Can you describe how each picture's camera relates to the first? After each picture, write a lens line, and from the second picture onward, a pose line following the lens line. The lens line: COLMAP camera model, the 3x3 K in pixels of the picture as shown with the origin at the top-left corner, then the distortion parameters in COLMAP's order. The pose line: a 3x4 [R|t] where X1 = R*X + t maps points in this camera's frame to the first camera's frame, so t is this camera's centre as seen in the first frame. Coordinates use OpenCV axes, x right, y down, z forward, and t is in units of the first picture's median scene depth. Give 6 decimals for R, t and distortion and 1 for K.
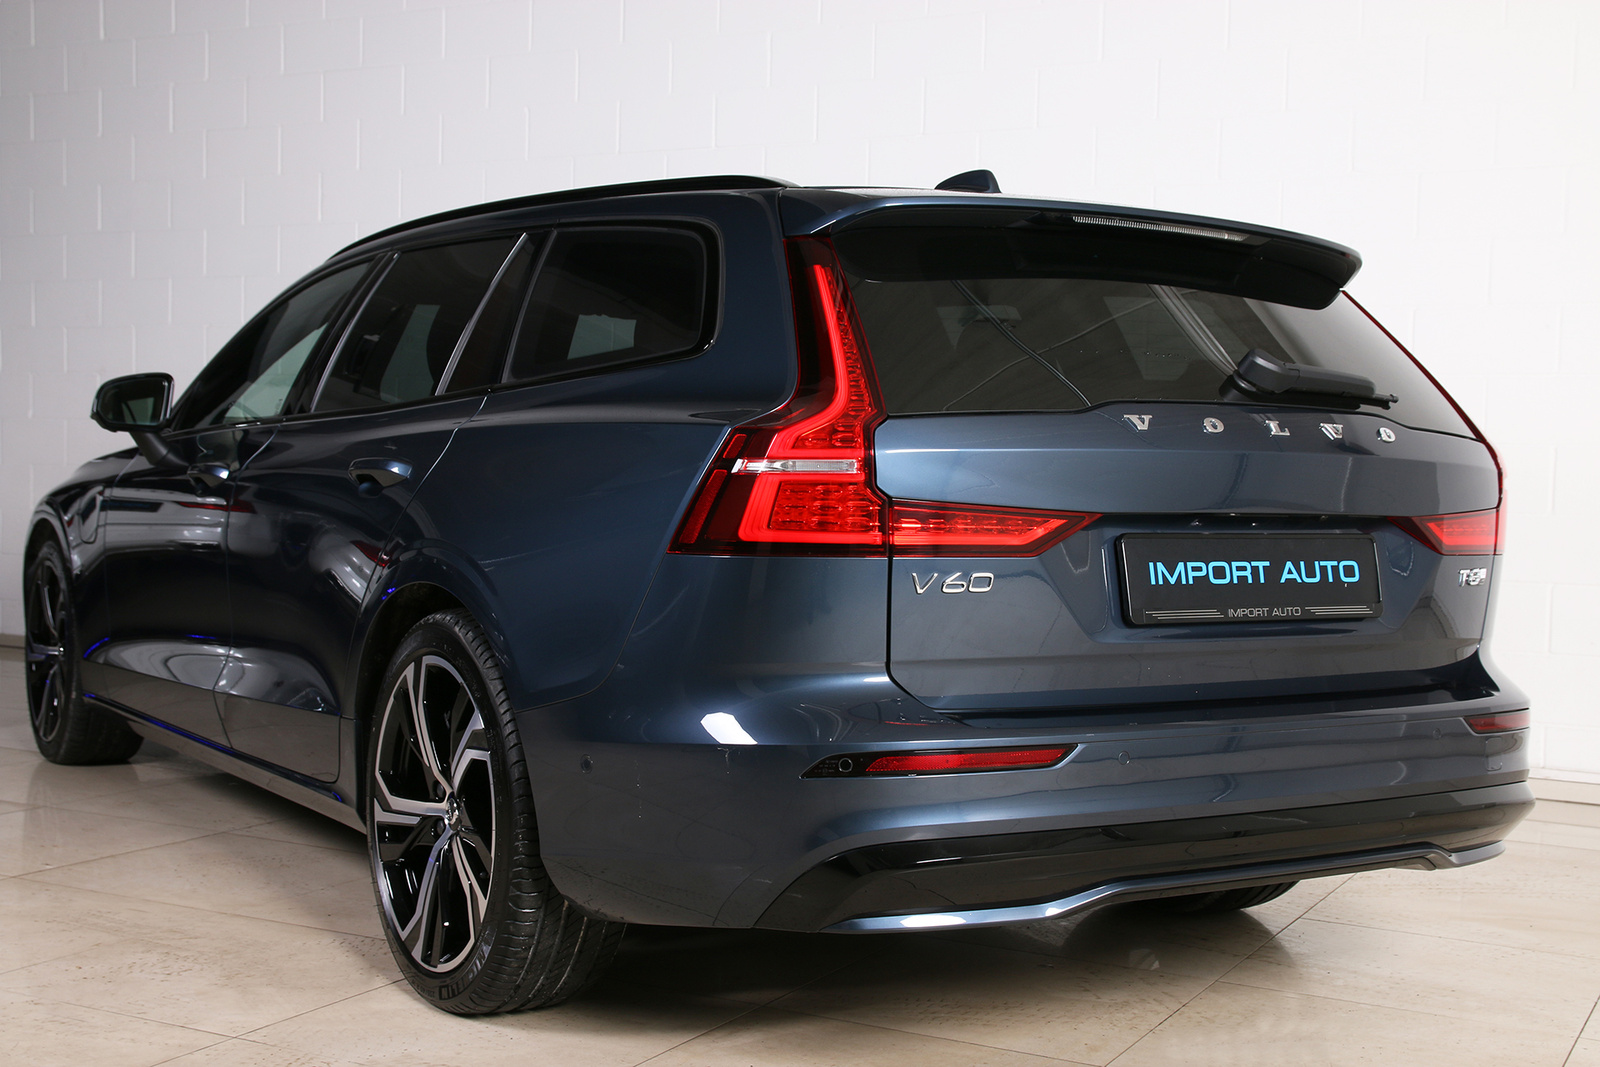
lens RADIAL K [[2219.5, 0, 798.1], [0, 2219.5, 529.0], [0, 0, 1]] dist [0.007215, 0.000000]
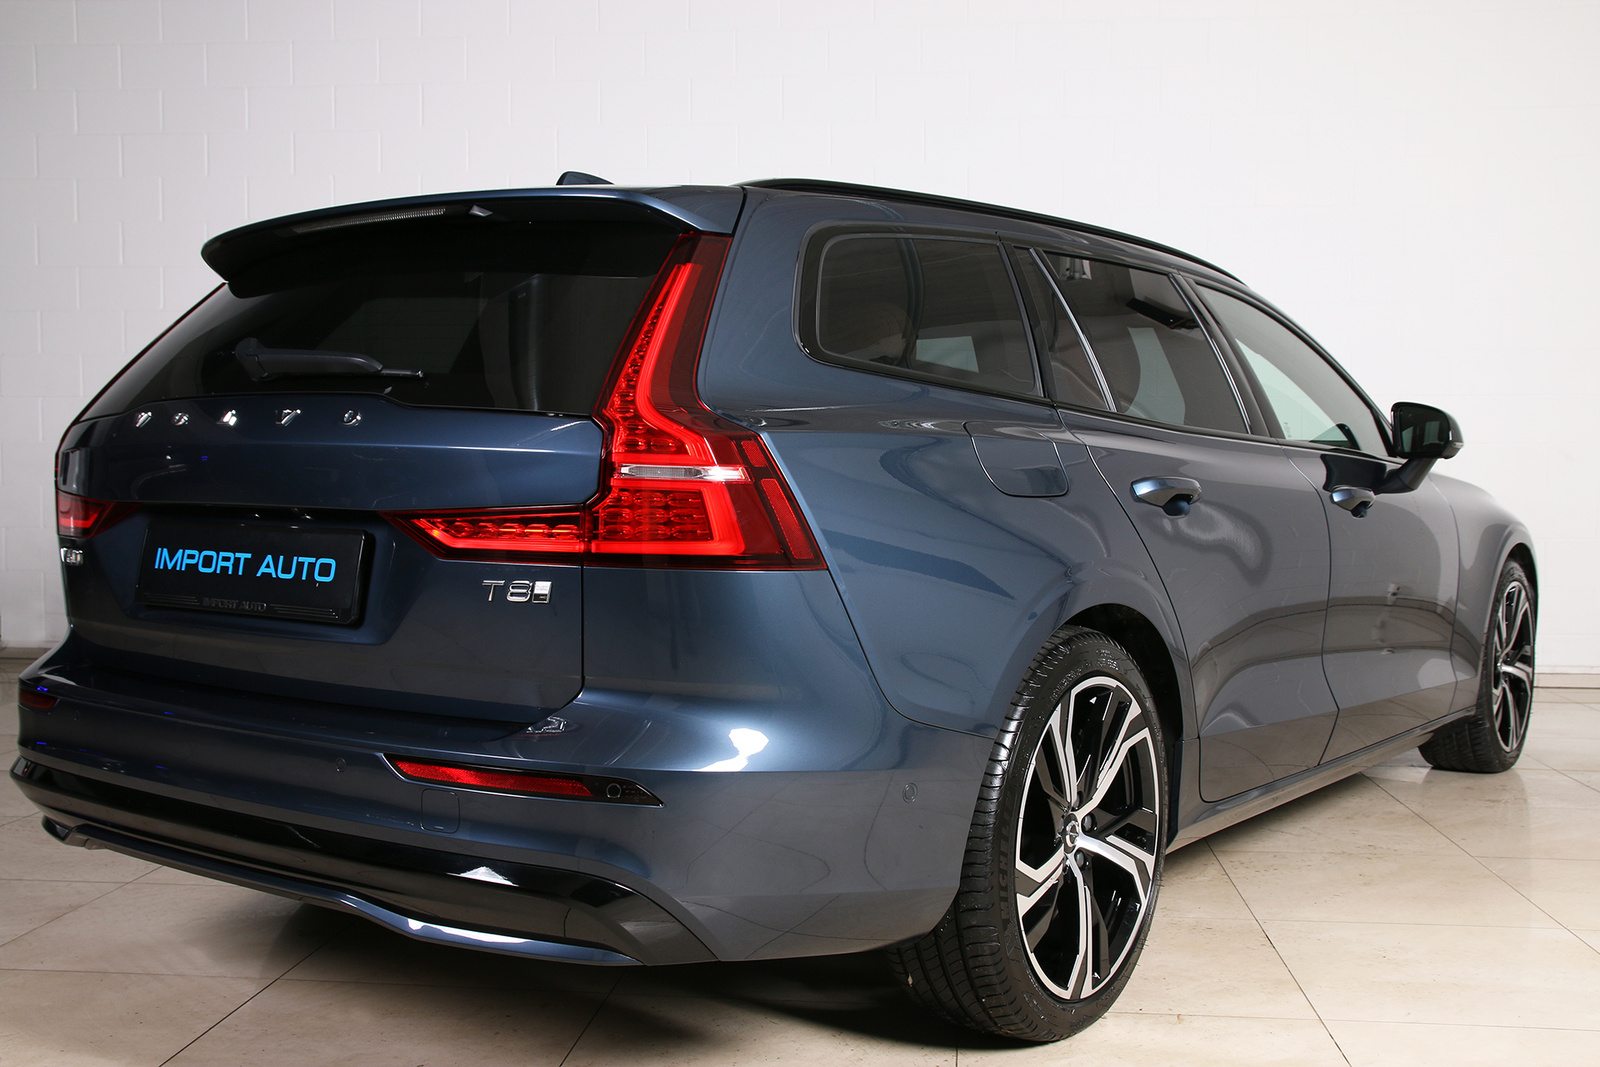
lens RADIAL K [[1755.8, 0, 801.1], [0, 1755.8, 537.6], [0, 0, 1]] dist [0.002487, 0.000000]
pose [[0.324381, 0.018859, -0.945738, 1.025220], [-0.029760, 0.999510, 0.009724, -0.007050], [0.945458, 0.024991, 0.324783, 0.985823]]
